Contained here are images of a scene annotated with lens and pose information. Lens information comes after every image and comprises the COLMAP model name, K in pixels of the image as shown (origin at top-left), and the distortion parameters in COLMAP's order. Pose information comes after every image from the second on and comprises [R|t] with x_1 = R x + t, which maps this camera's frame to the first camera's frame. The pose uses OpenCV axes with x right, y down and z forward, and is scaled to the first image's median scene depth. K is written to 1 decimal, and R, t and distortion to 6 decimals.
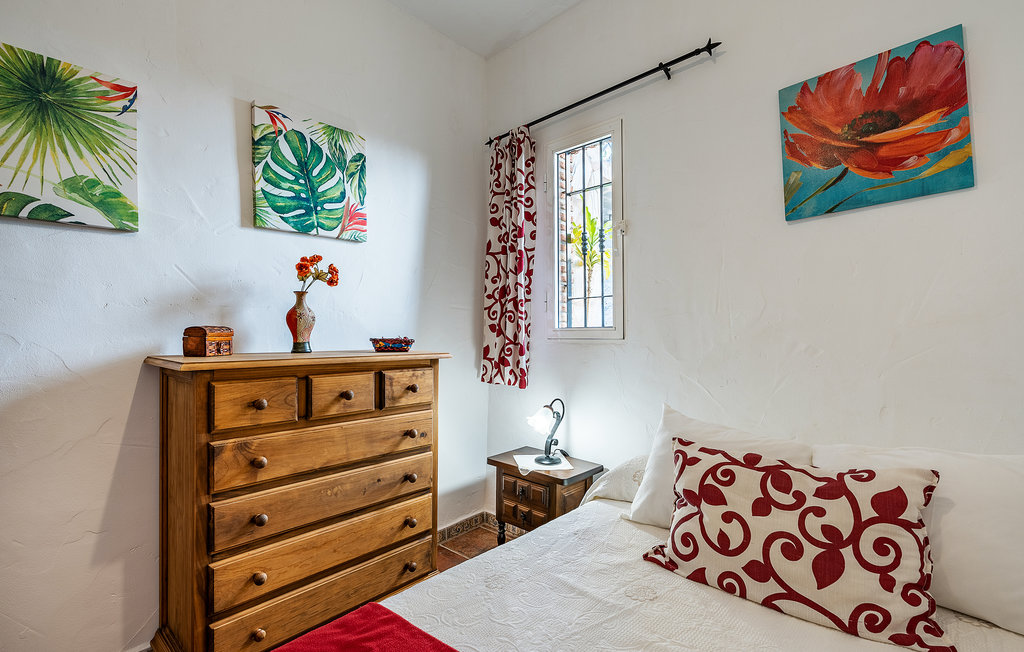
lens RADIAL K [[498.8, 0, 507.6], [0, 498.8, 329.2], [0, 0, 1]] dist [-0.002317, -0.000623]
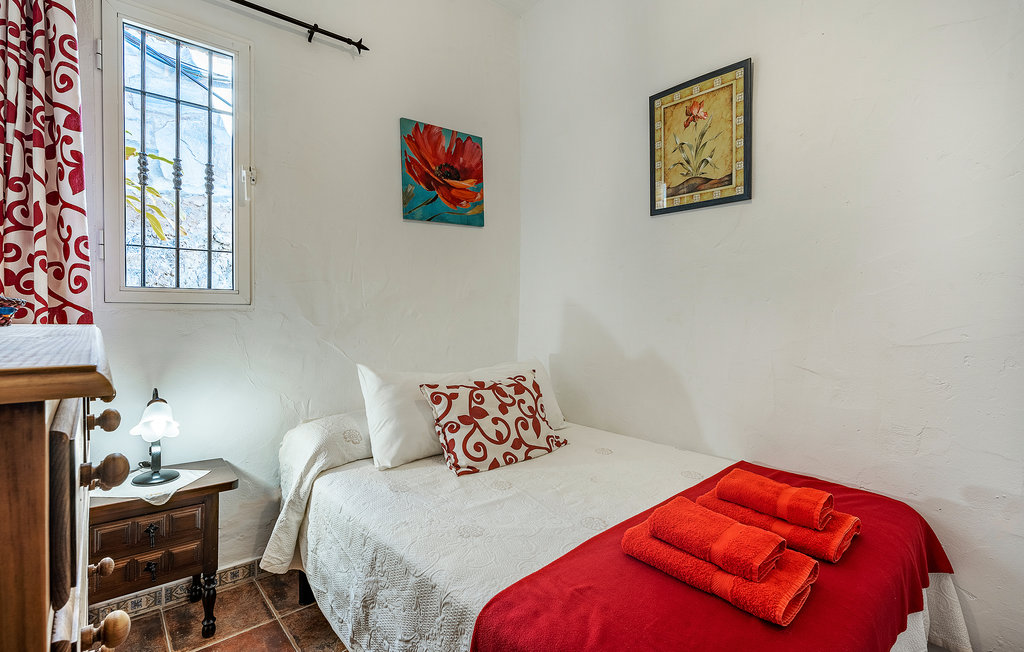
lens RADIAL K [[498.8, 0, 507.6], [0, 498.8, 329.2], [0, 0, 1]] dist [-0.002317, -0.000623]
pose [[0.045478, -0.032184, 0.998447, -0.881631], [-0.021145, 0.999226, 0.033172, 0.034650], [-0.998742, -0.022621, 0.044762, 0.734251]]
